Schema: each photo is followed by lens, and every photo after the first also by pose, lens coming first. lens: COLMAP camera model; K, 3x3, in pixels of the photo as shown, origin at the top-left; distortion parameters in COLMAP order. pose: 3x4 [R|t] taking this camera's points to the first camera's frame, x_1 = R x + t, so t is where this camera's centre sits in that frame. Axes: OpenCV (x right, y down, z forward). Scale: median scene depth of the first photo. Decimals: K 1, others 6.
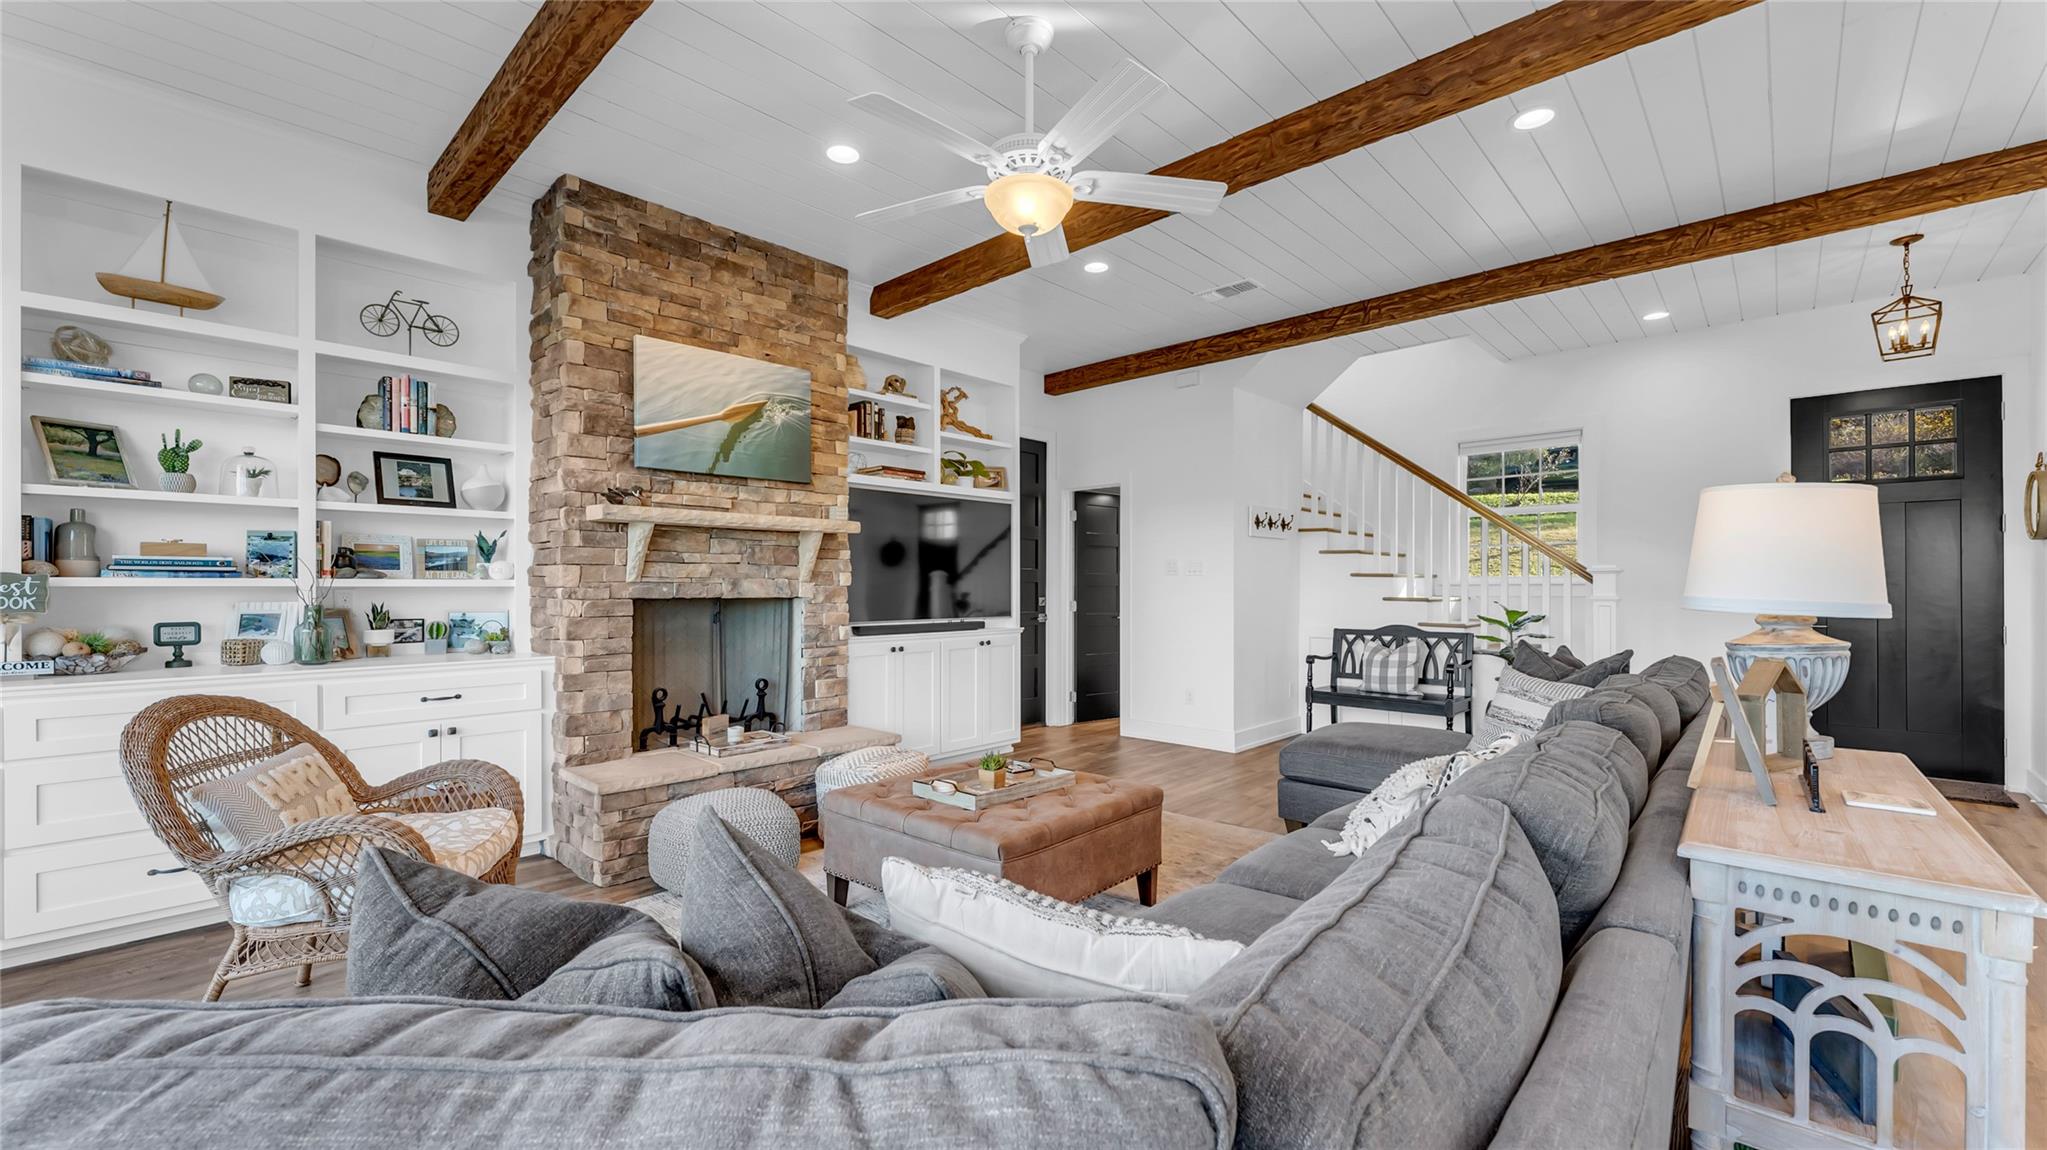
lens RADIAL K [[819.2, 0, 1022.7], [0, 819.2, 583.0], [0, 0, 1]] dist [0.002154, -0.000193]
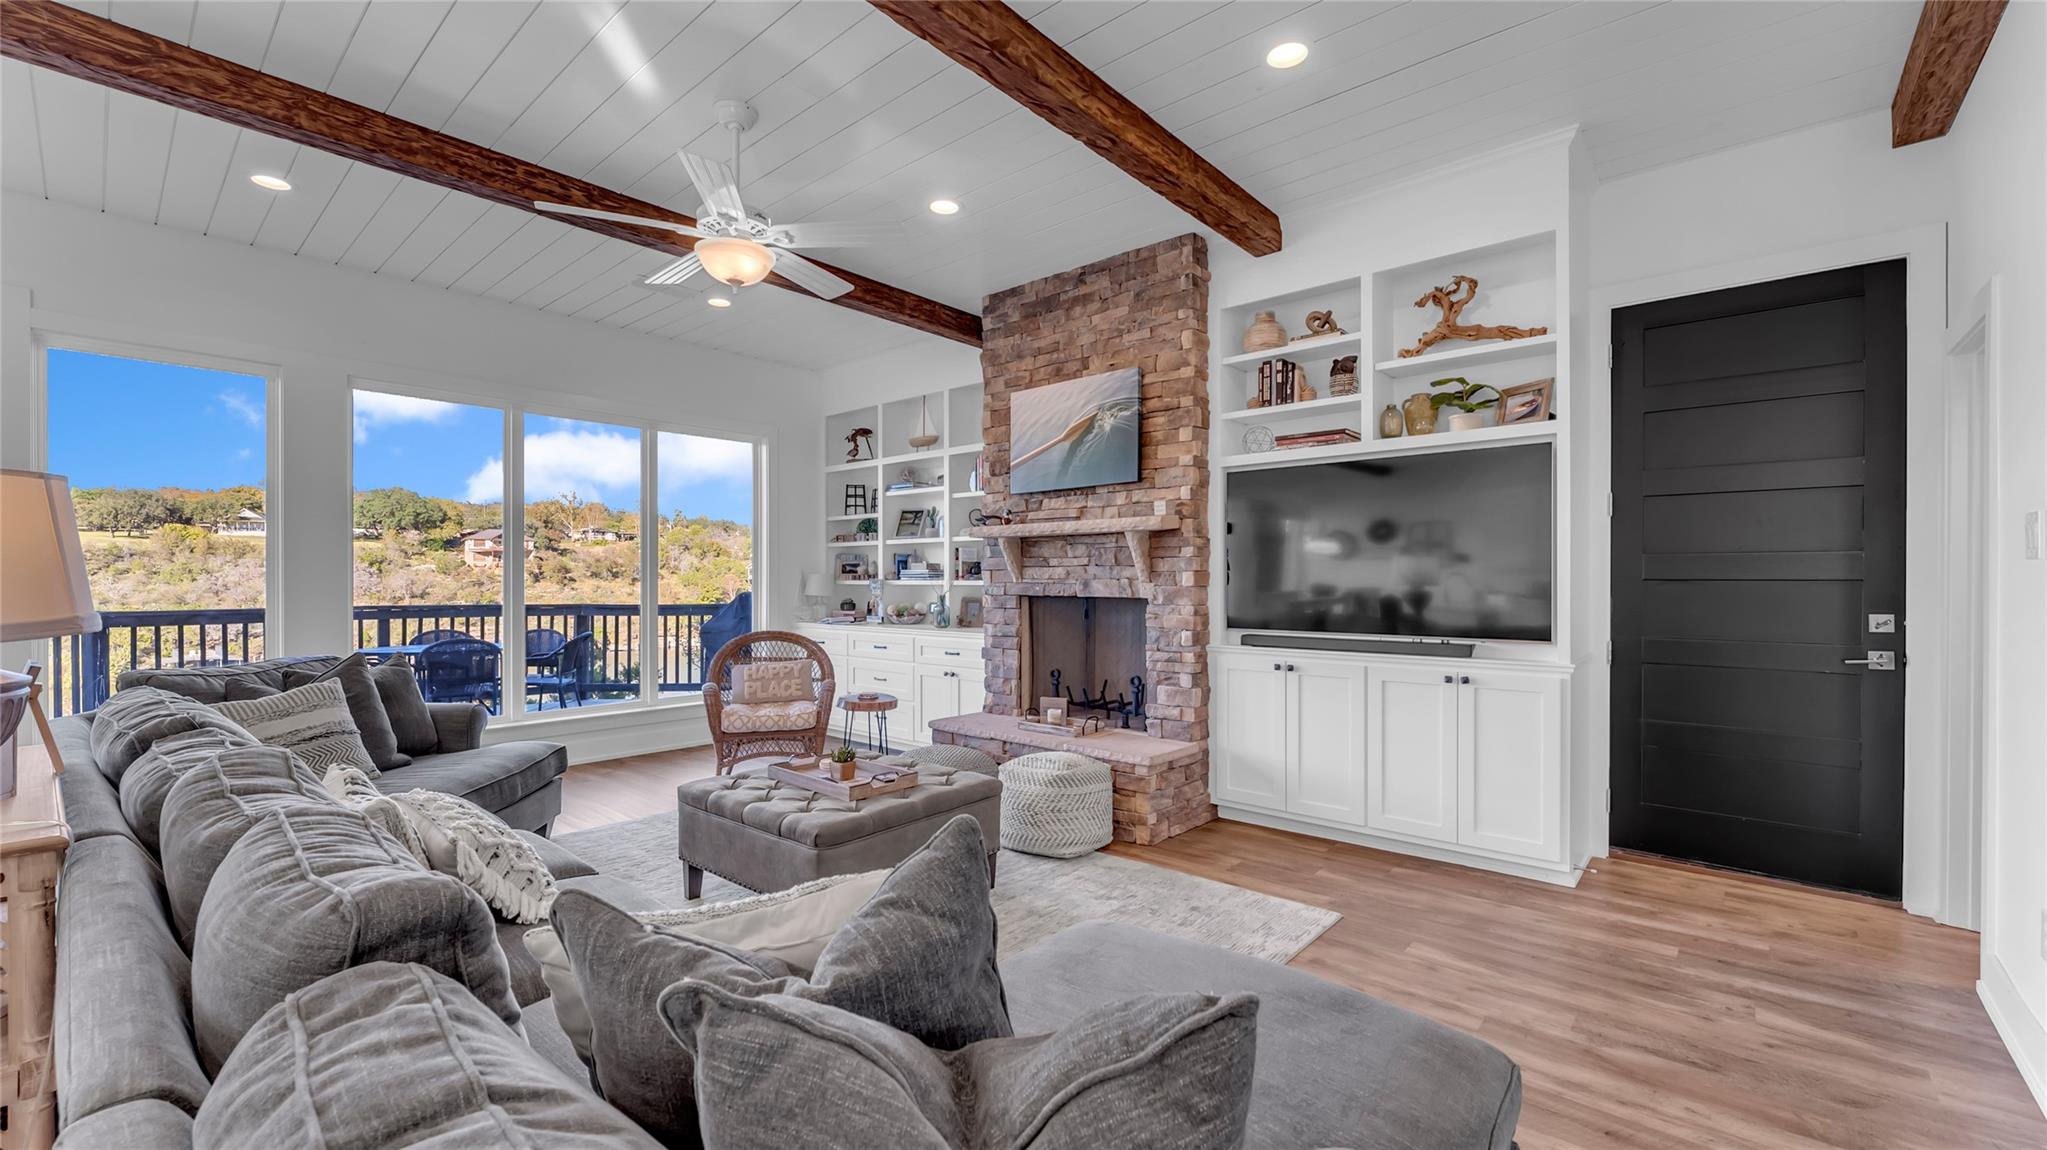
lens RADIAL K [[824.3, 0, 1016.6], [0, 824.3, 581.6], [0, 0, 1]] dist [-0.000717, -0.000123]
pose [[0.028573, 0.000433, -0.999592, 0.760635], [0.004014, 0.999992, 0.000548, -0.003415], [0.999584, -0.004028, 0.028571, 0.876627]]
